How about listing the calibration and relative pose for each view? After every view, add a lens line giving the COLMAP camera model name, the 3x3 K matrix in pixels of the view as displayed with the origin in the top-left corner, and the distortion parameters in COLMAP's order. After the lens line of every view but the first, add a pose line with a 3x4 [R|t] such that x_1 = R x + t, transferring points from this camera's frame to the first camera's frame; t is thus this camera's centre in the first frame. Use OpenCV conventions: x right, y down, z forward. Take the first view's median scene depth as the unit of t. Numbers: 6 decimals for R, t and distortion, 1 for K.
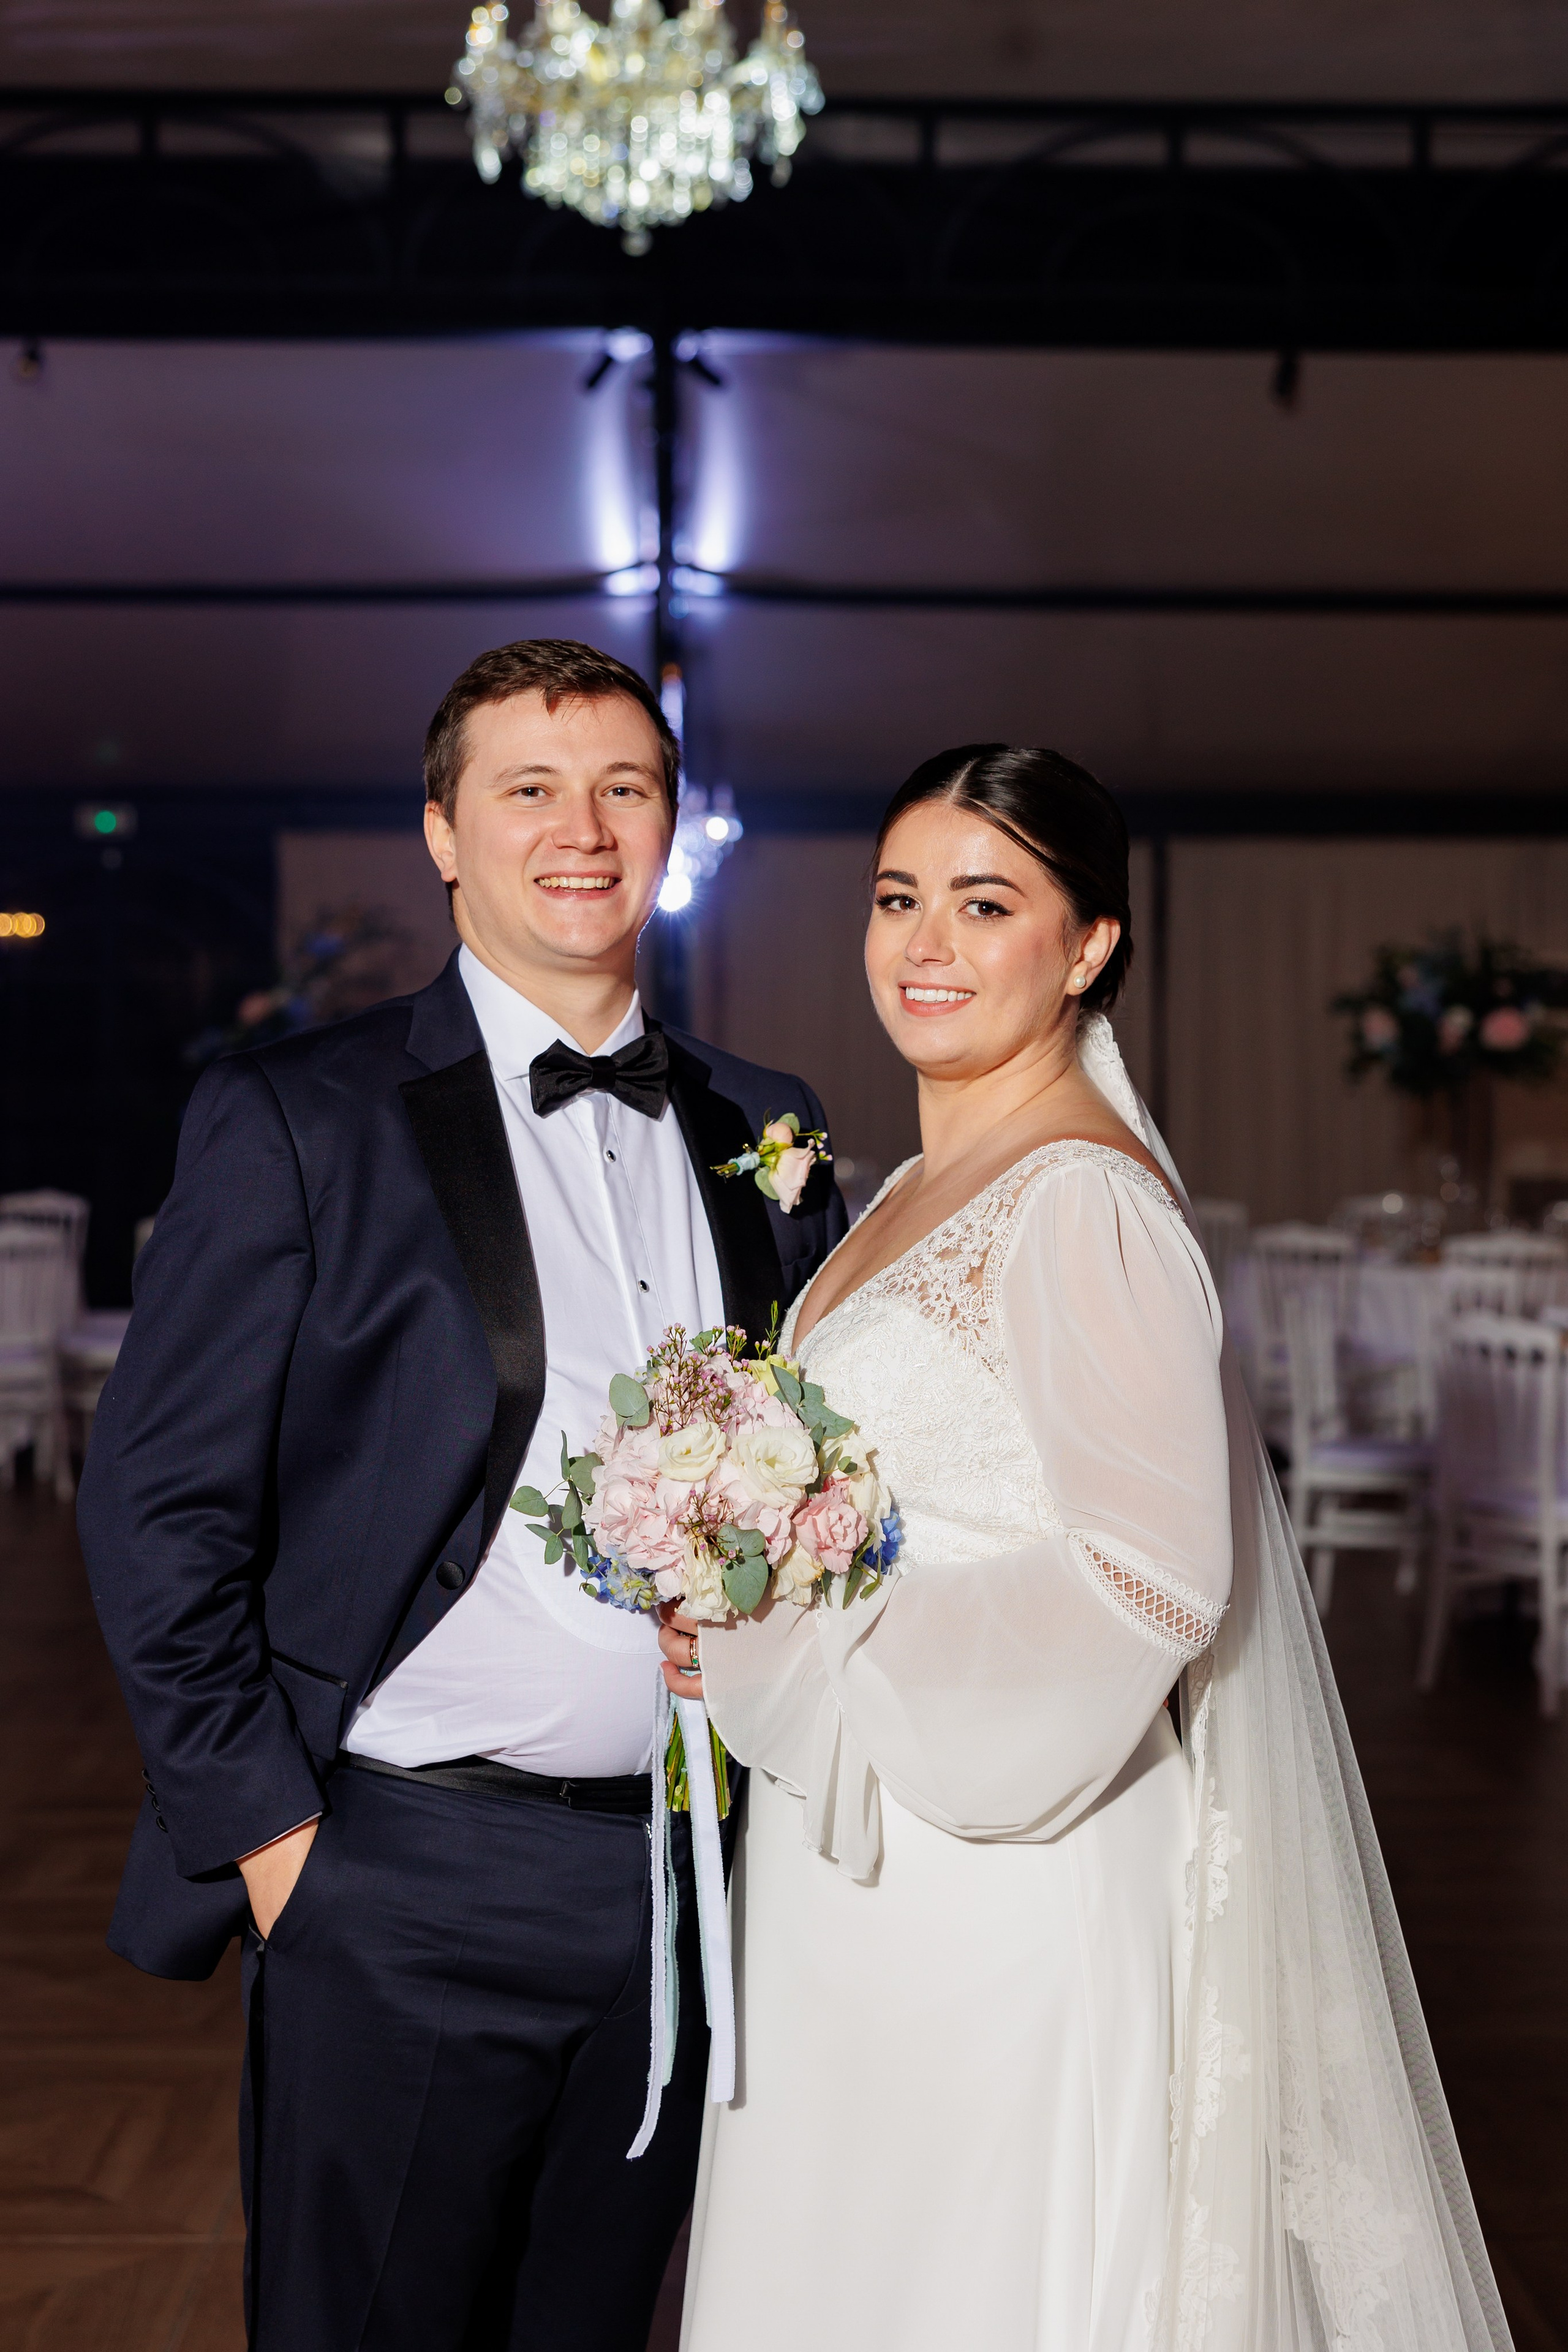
lens RADIAL K [[3529.1, 0, 708.9], [0, 3529.1, 1099.0], [0, 0, 1]] dist [-0.032206, 0.000000]
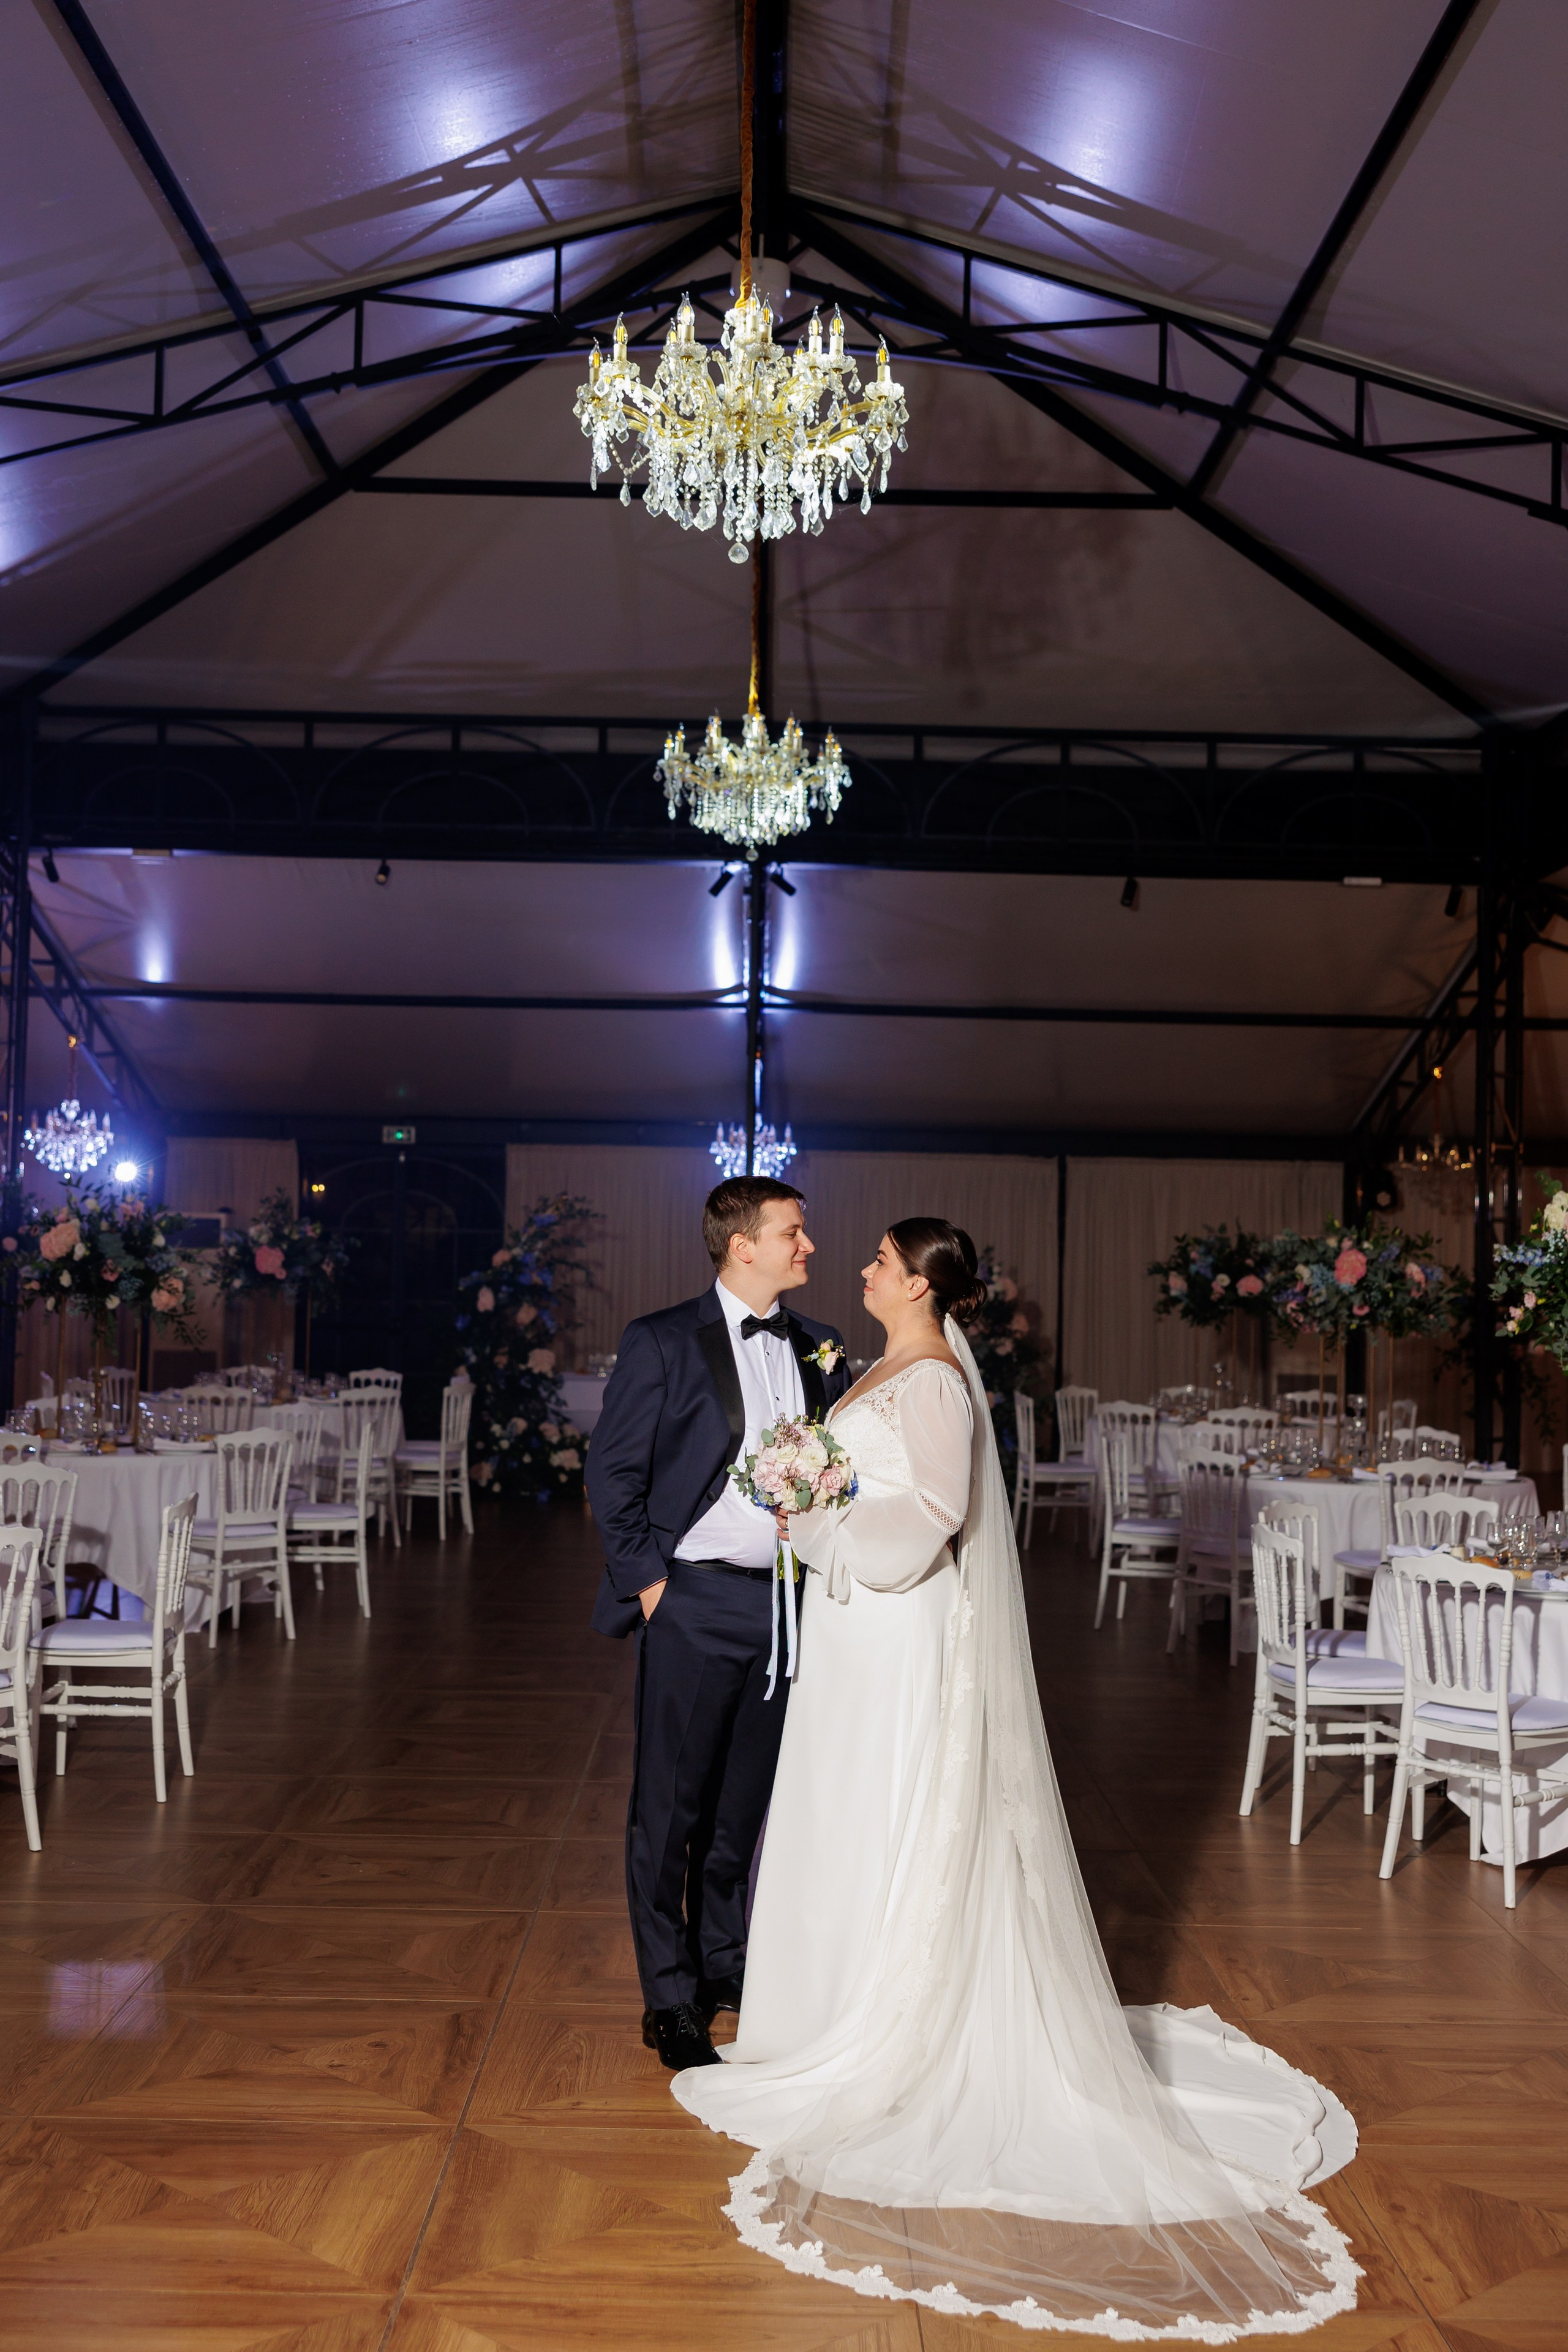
lens RADIAL K [[2571.6, 0, 767.6], [0, 2571.6, 1113.3], [0, 0, 1]] dist [-0.008504, 0.000000]
pose [[0.999852, 0.017129, -0.001852, -0.005696], [-0.017220, 0.996980, -0.075721, -0.006237], [0.000549, 0.075741, 0.997127, -0.283311]]
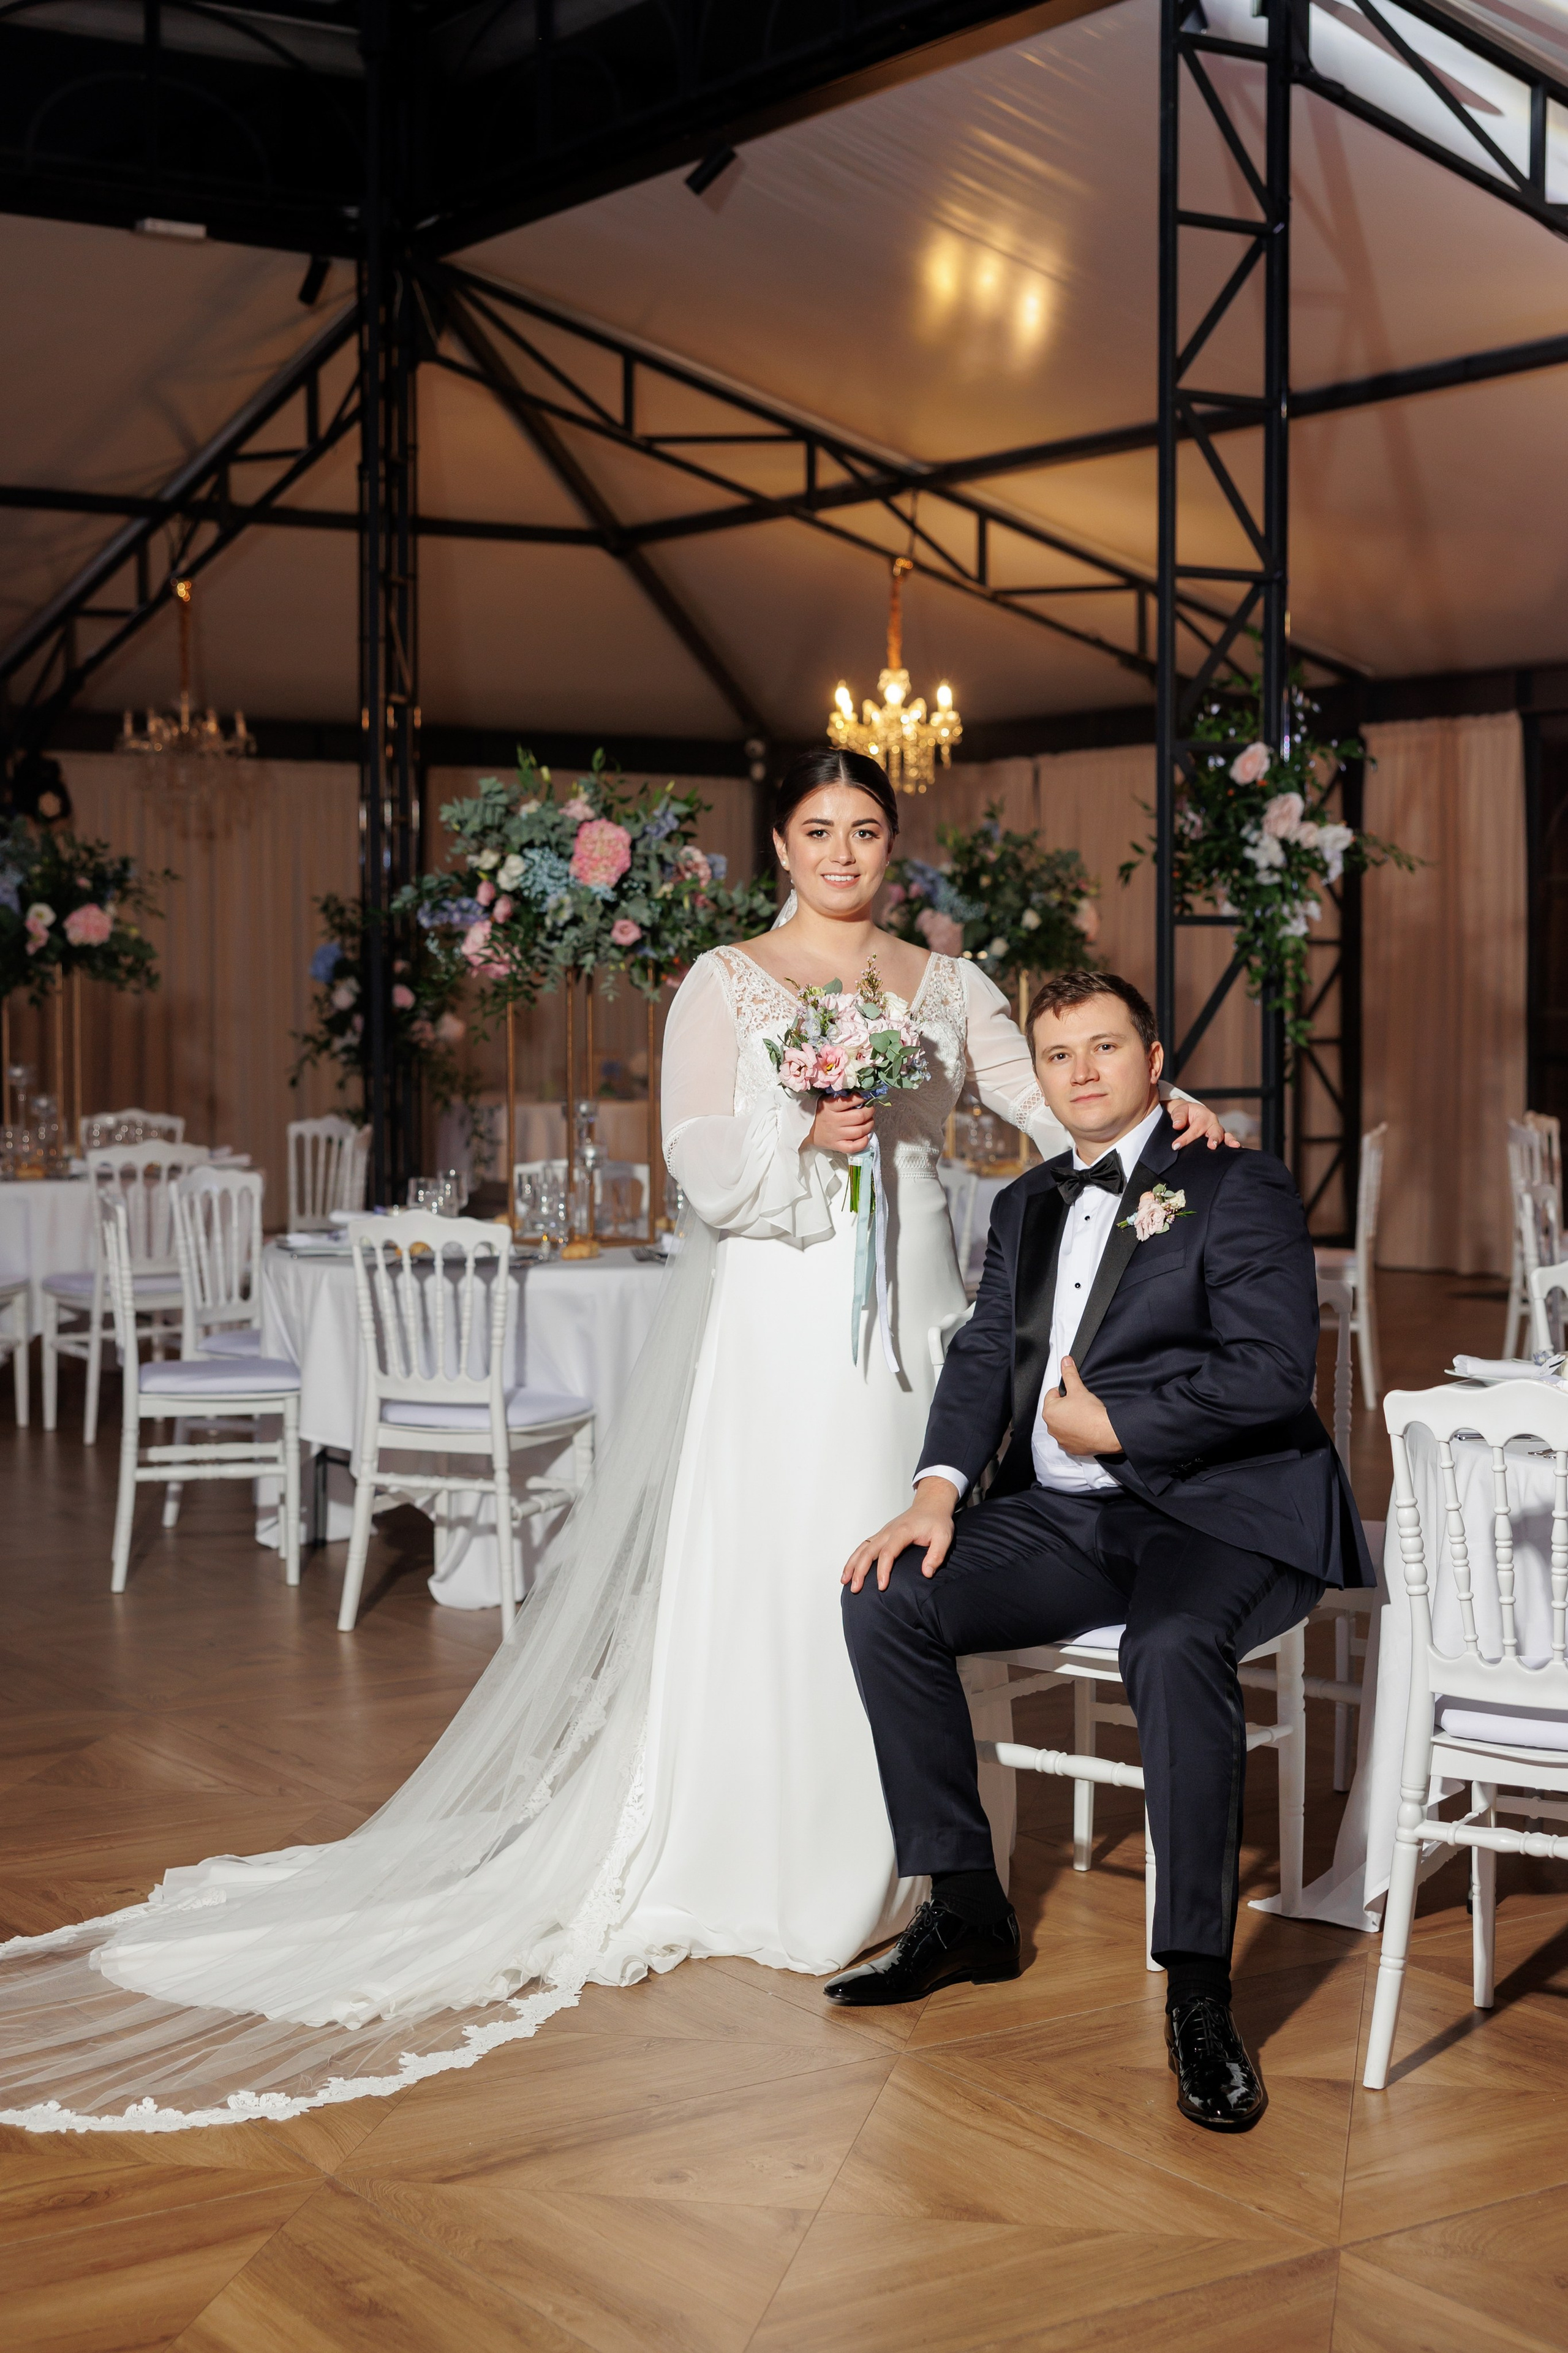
lens RADIAL K [[3326.1, 0, 752.5], [0, 3326.1, 1132.3], [0, 0, 1]] dist [-0.006636, 0.000000]
pose [[0.830309, -0.034459, 0.556238, -0.148322], [0.017761, 0.999216, 0.035389, 0.008602], [-0.557021, -0.019505, 0.830269, 0.195864]]
